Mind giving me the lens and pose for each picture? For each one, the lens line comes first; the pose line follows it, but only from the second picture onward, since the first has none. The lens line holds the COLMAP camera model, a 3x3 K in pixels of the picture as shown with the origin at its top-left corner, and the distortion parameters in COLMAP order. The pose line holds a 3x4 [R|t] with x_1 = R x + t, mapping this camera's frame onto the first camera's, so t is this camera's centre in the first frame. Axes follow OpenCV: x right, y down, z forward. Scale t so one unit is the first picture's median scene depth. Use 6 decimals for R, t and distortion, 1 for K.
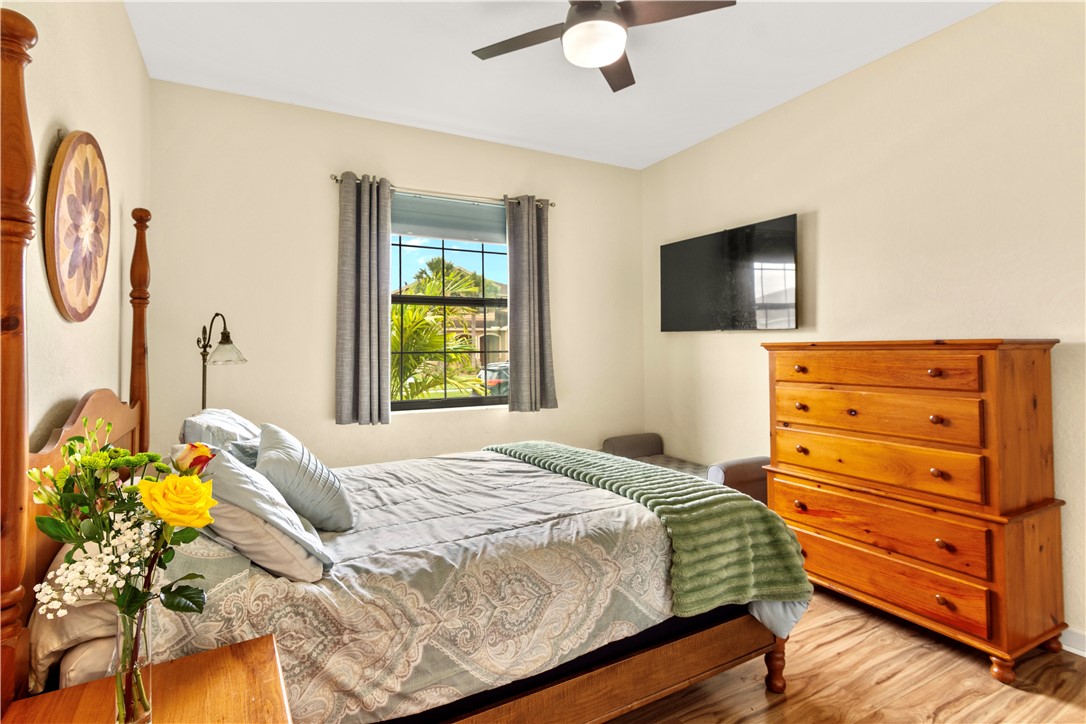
lens RADIAL K [[526.2, 0, 535.3], [0, 526.2, 367.0], [0, 0, 1]] dist [-0.001761, 0.000014]
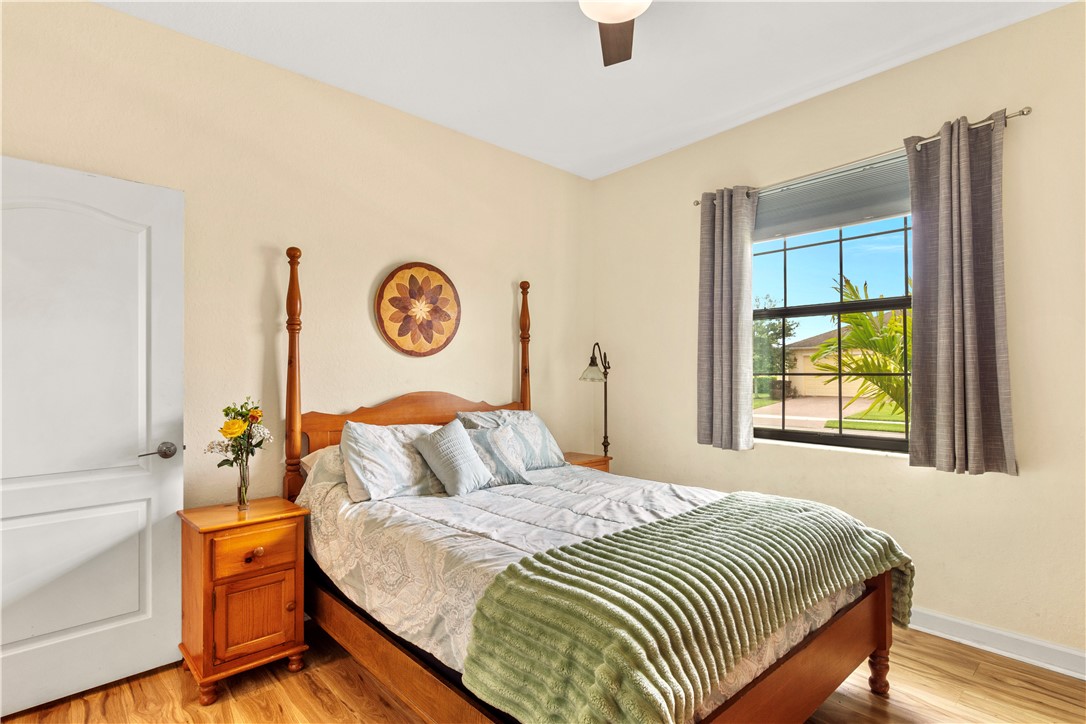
lens RADIAL K [[540.3, 0, 529.4], [0, 540.3, 371.8], [0, 0, 1]] dist [-0.014994, 0.000007]
pose [[0.232996, 0.010923, -0.972416, 0.568805], [-0.031253, 0.999505, 0.003739, -0.023414], [0.971975, 0.029520, 0.233222, 0.428836]]
